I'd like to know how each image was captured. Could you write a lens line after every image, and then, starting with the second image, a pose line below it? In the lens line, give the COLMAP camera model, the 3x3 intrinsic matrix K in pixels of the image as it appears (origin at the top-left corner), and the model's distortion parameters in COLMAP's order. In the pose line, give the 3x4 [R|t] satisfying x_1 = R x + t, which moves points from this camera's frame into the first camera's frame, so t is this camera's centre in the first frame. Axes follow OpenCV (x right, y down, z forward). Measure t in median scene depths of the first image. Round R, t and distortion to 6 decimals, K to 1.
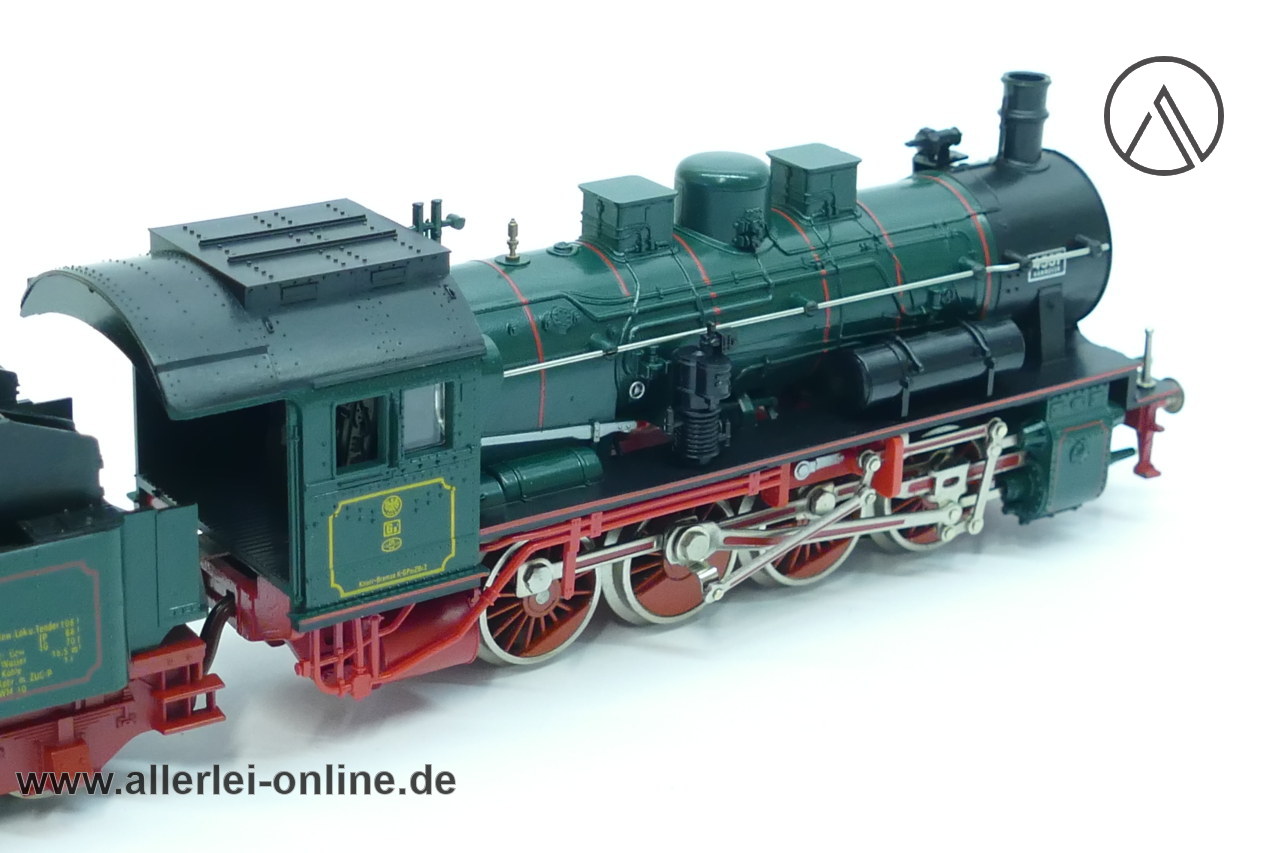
lens RADIAL K [[2730.8, 0, 640.0], [0, 2730.8, 426.5], [0, 0, 1]] dist [-0.027394, -0.015691]
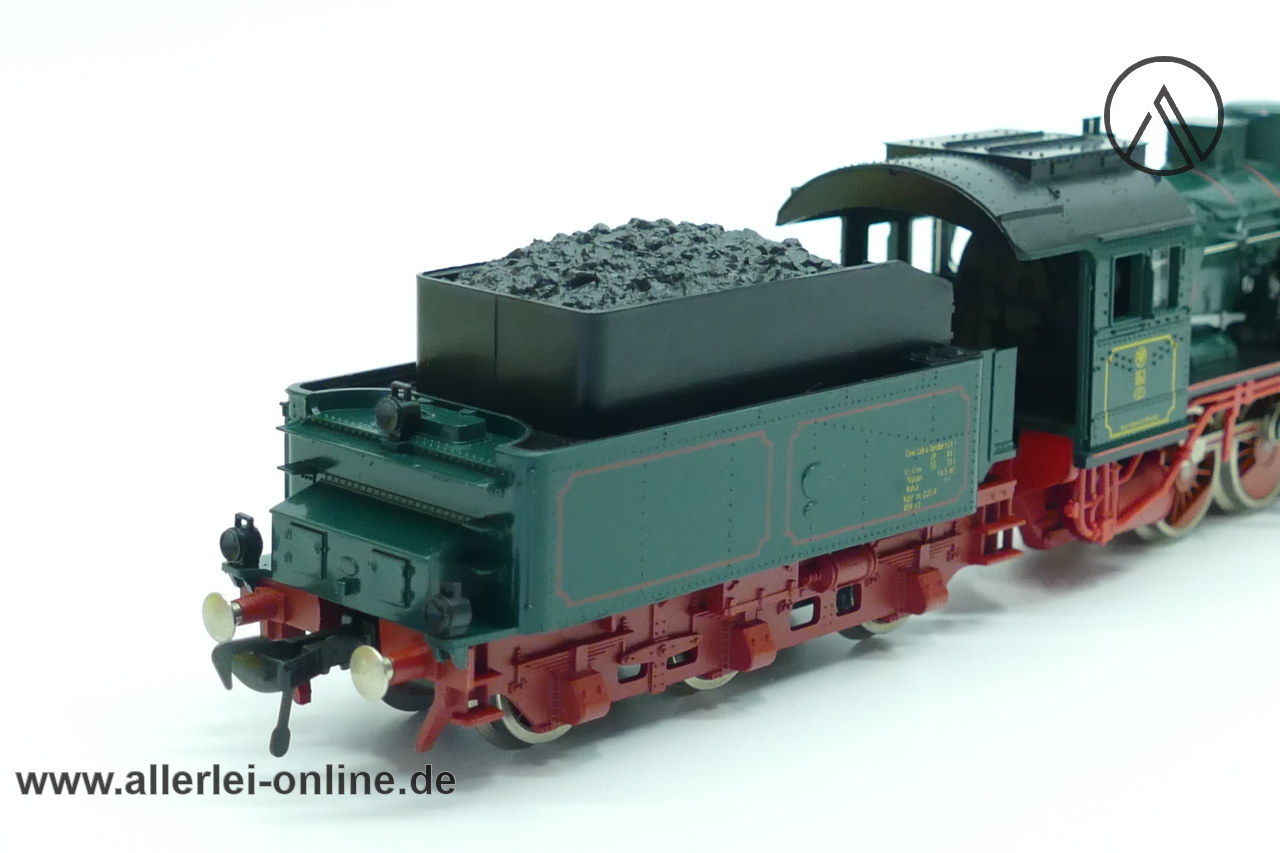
lens RADIAL K [[2730.8, 0, 640.0], [0, 2730.8, 426.5], [0, 0, 1]] dist [-0.027394, -0.015691]
pose [[0.979760, -0.068998, 0.187907, -0.500350], [0.096328, 0.985393, -0.140435, 0.193096], [-0.175472, 0.155693, 0.972095, -0.063510]]
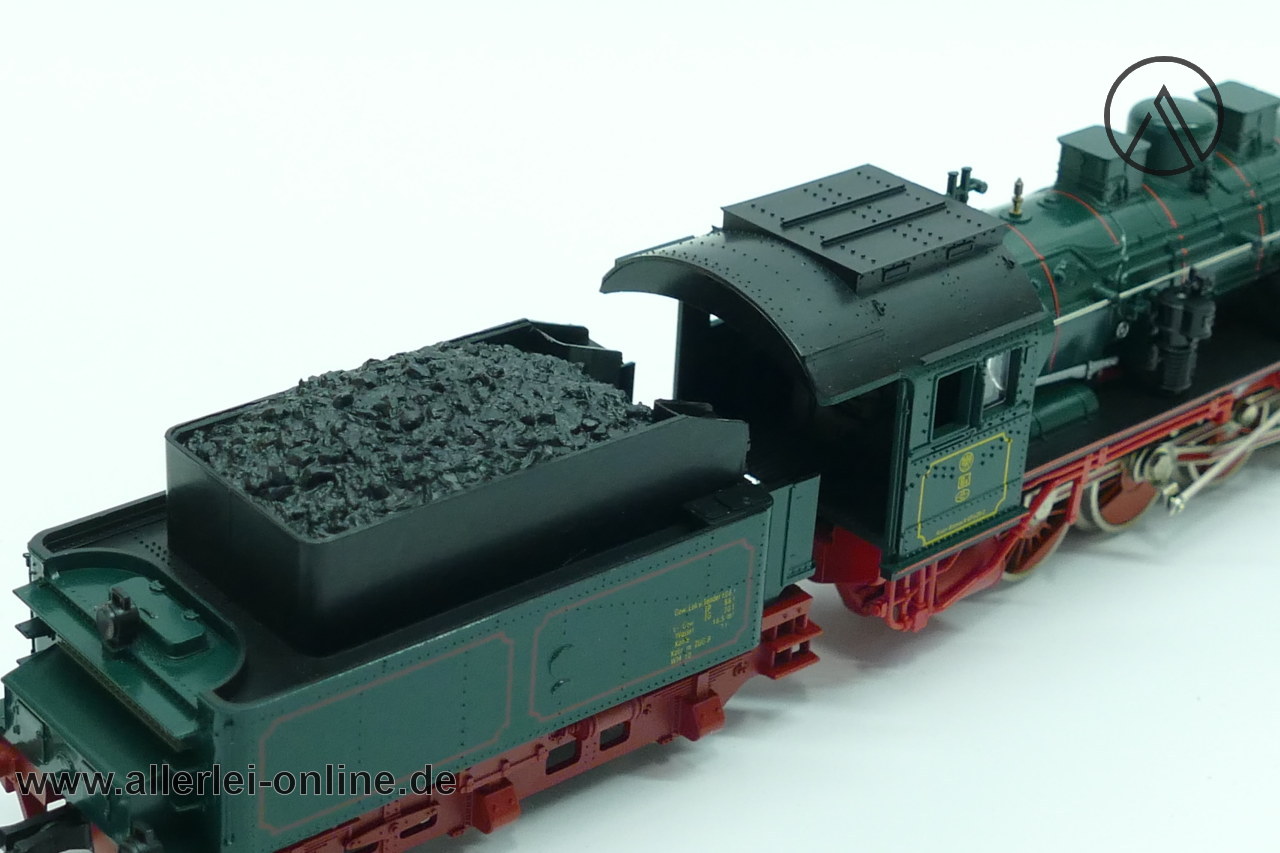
lens RADIAL K [[2730.8, 0, 640.0], [0, 2730.8, 426.5], [0, 0, 1]] dist [-0.027394, -0.015691]
pose [[0.993700, -0.036425, 0.105990, -0.328909], [0.024505, 0.993443, 0.111669, -0.107745], [-0.109362, -0.108368, 0.988077, -0.063068]]
